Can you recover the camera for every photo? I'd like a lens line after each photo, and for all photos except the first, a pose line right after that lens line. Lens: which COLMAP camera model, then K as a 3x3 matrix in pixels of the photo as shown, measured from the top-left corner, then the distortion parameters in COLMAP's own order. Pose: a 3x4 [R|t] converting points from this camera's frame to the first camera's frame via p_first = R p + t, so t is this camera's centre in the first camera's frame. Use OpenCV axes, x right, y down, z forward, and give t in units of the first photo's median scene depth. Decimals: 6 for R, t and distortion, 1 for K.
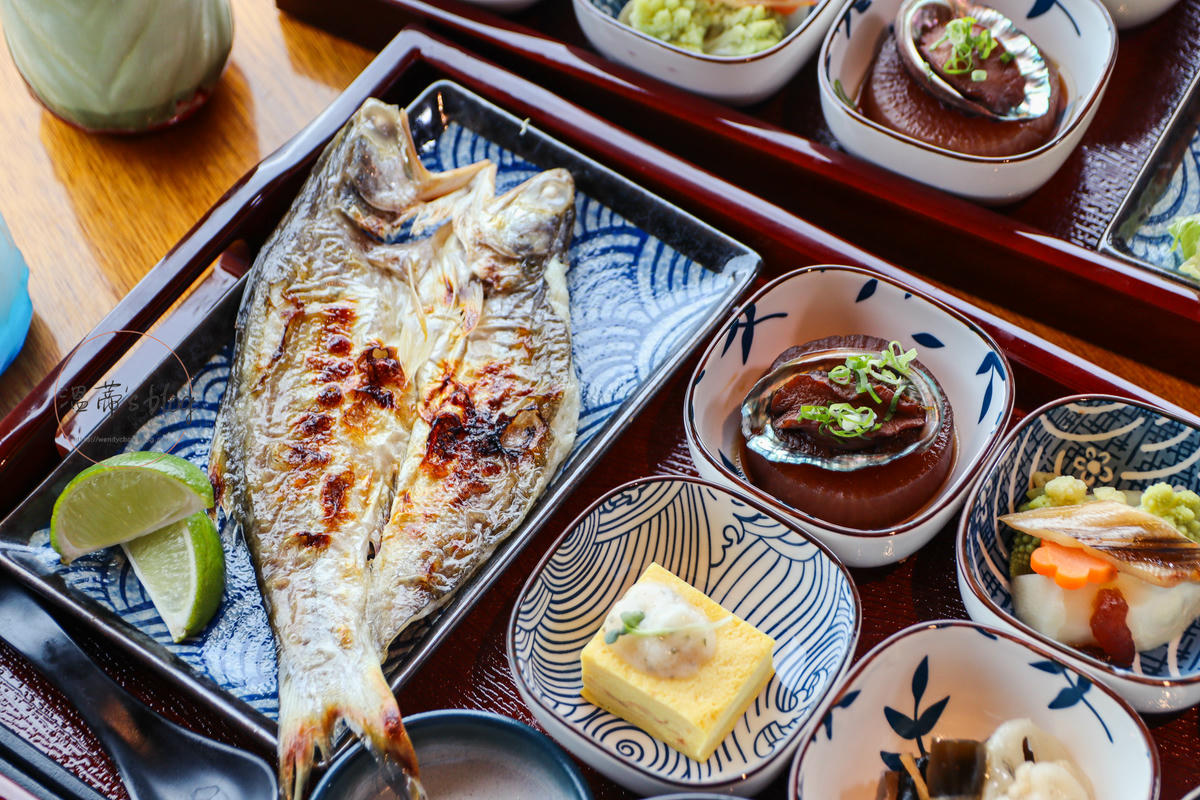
lens RADIAL K [[2434.2, 0, 599.8], [0, 2434.2, 404.0], [0, 0, 1]] dist [0.059284, 0.000000]
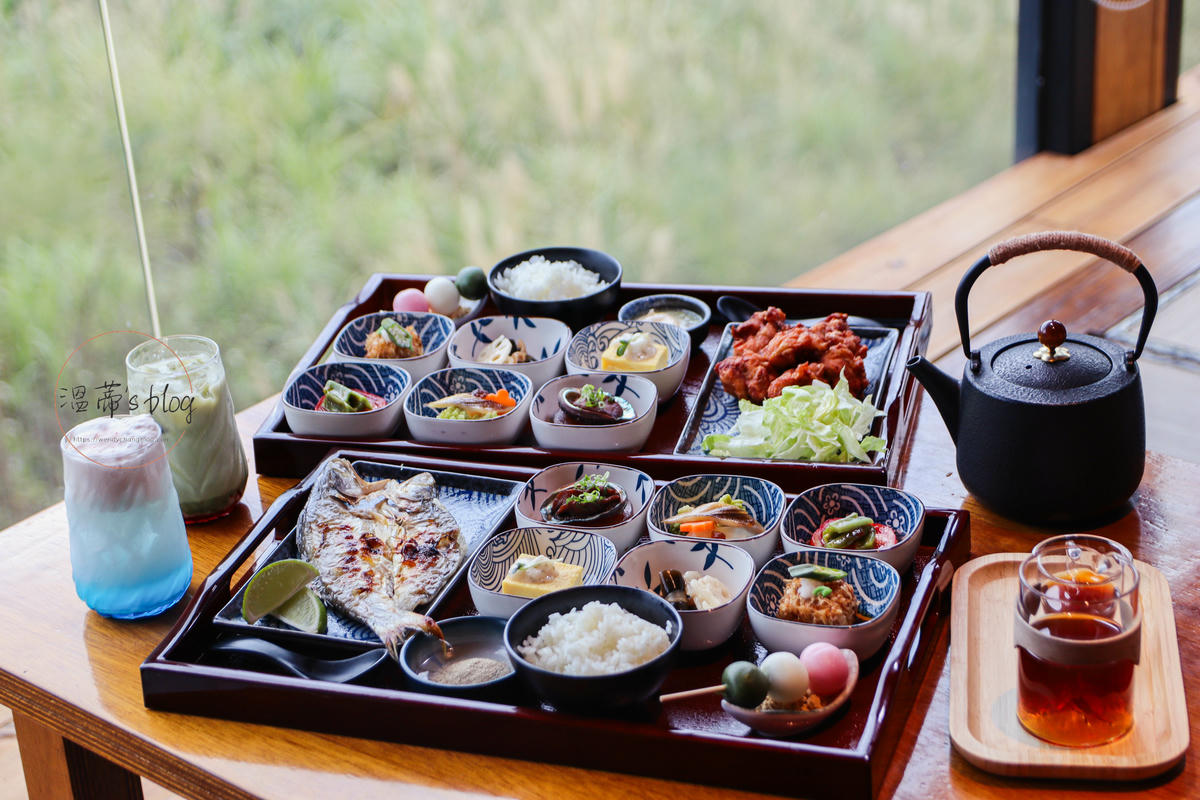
lens RADIAL K [[2434.2, 0, 599.3], [0, 2434.2, 399.9], [0, 0, 1]] dist [0.059284, 0.000000]
pose [[0.957827, -0.139712, 0.251095, -0.430841], [0.247017, 0.846777, -0.471117, 0.968997], [-0.146801, 0.513273, 0.845577, -0.937047]]
